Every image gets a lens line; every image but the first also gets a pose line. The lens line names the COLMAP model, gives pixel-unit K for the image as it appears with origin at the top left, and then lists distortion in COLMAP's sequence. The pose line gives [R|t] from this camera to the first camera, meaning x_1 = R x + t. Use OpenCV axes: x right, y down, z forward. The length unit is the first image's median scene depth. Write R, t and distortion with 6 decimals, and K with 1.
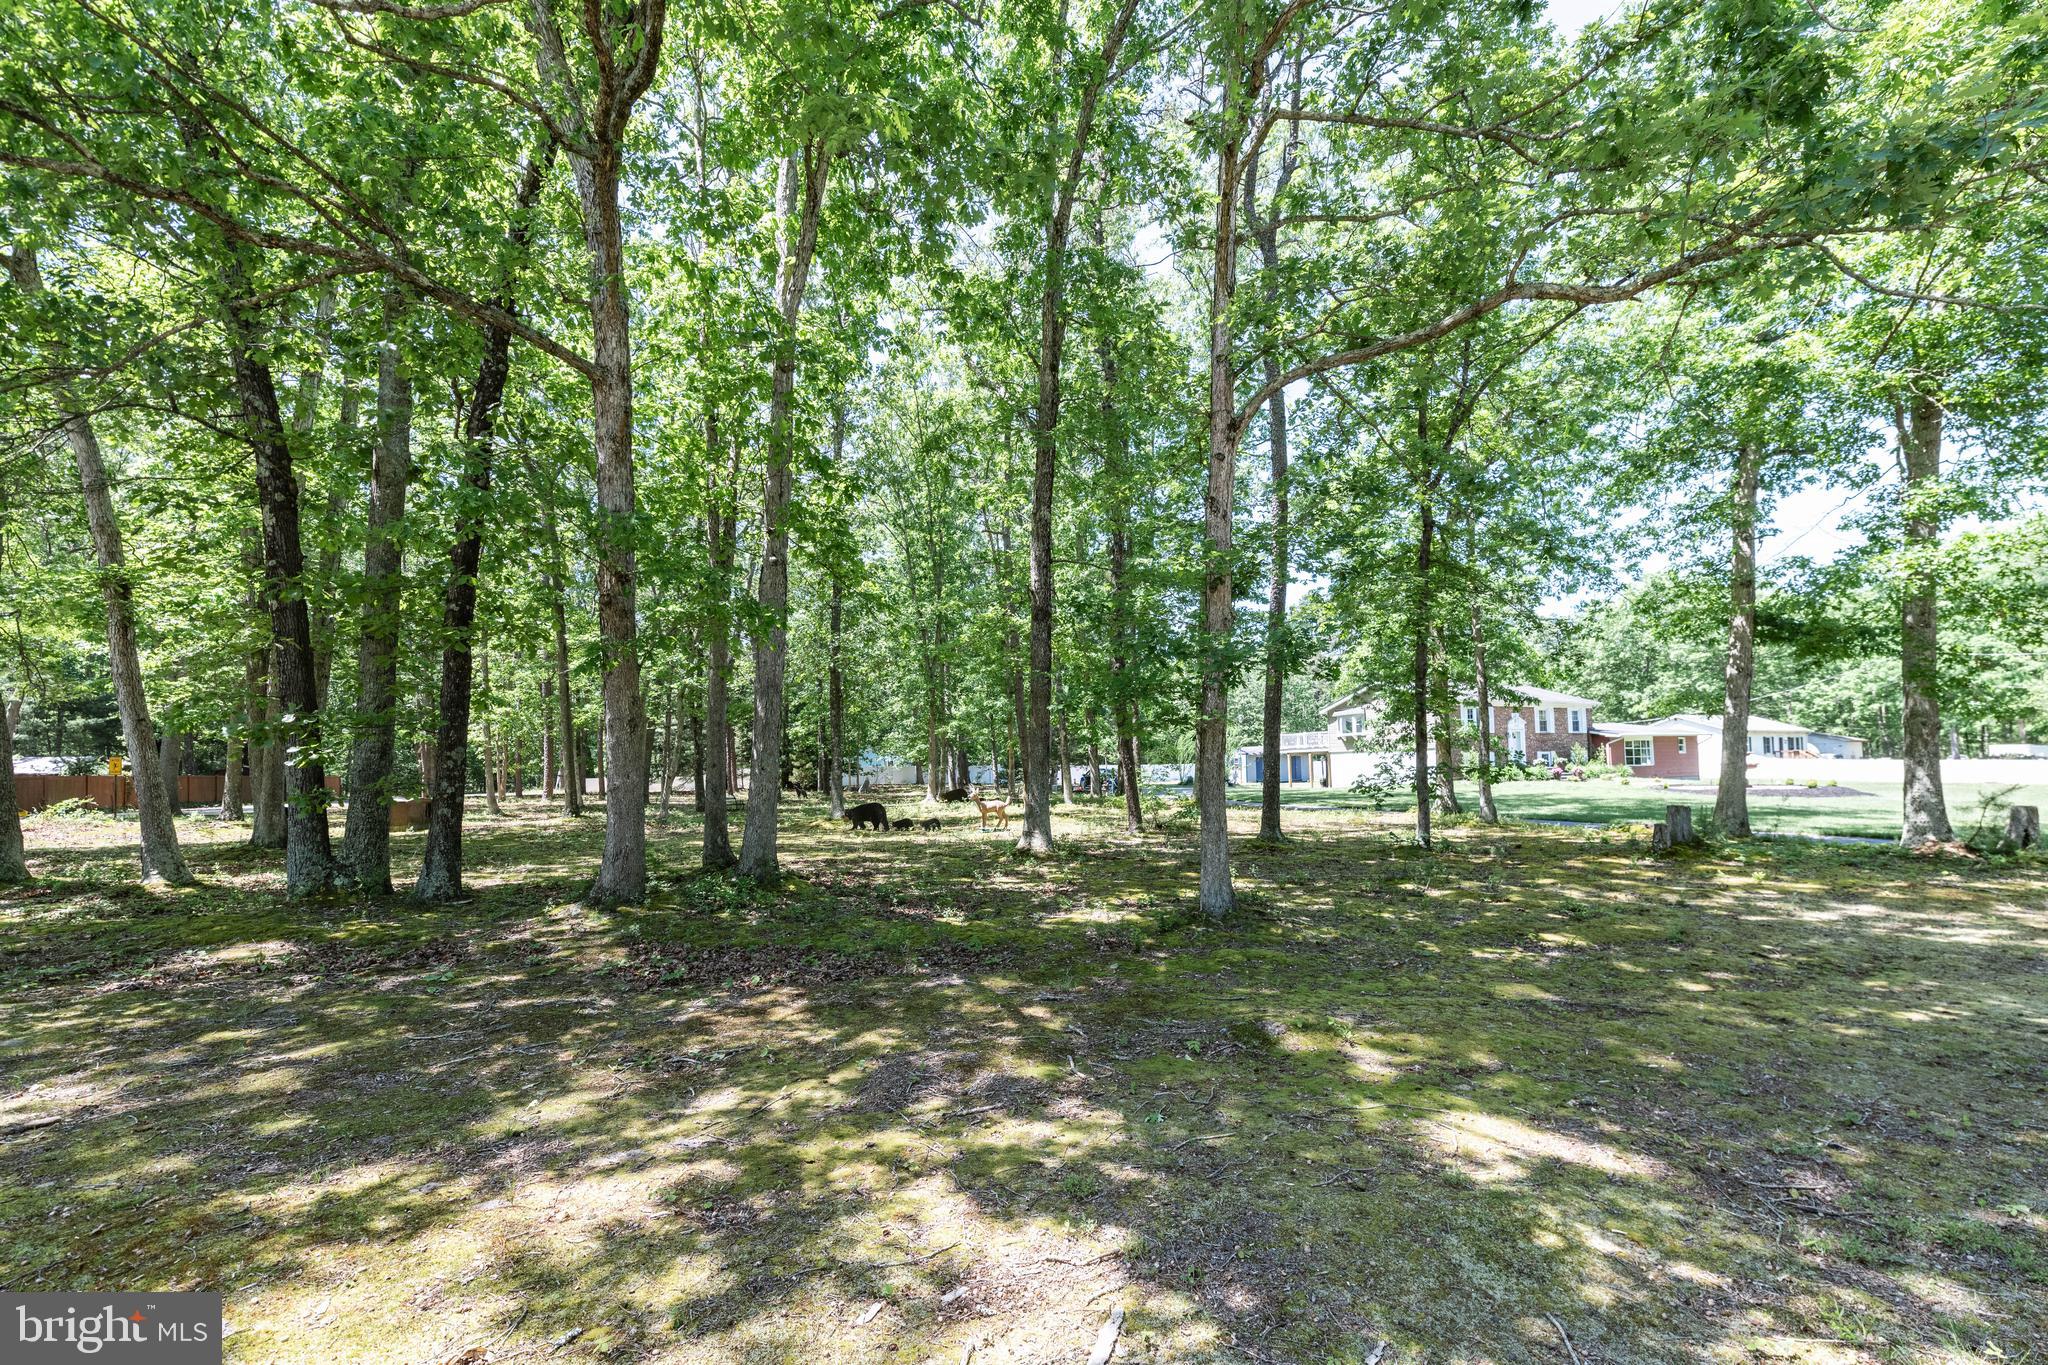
lens RADIAL K [[836.6, 0, 1024.0], [0, 836.6, 682.5], [0, 0, 1]] dist [-0.000678, -0.000341]
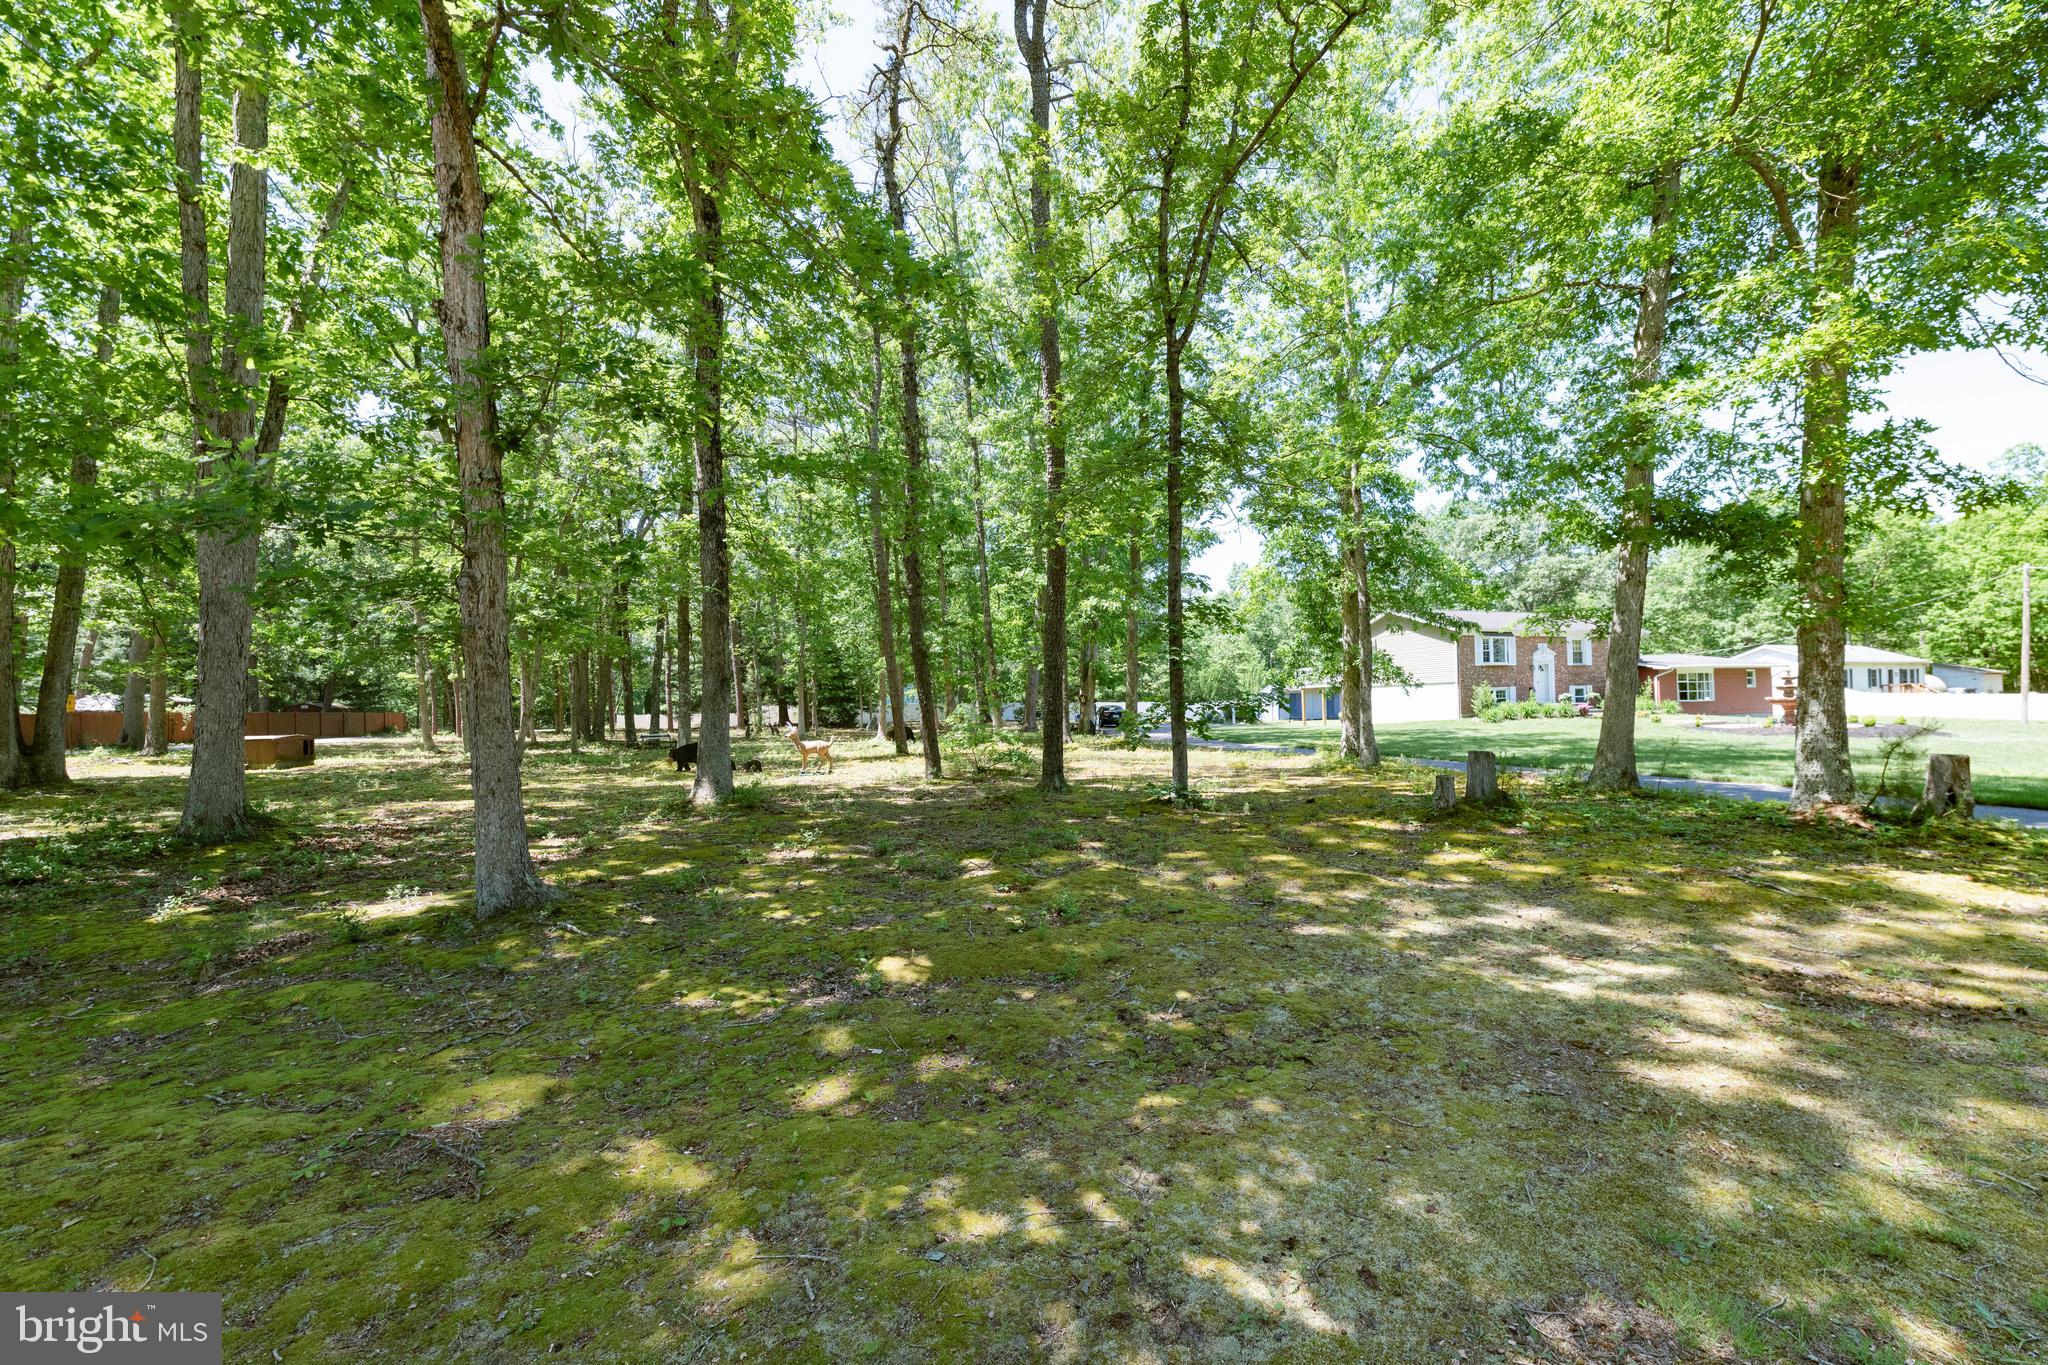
lens RADIAL K [[836.6, 0, 1024.0], [0, 836.6, 682.5], [0, 0, 1]] dist [-0.000678, -0.000341]
pose [[0.996209, -0.005231, -0.086834, 0.101143], [0.011624, 0.997243, 0.073288, 0.005601], [0.086212, -0.074020, 0.993523, 0.049029]]
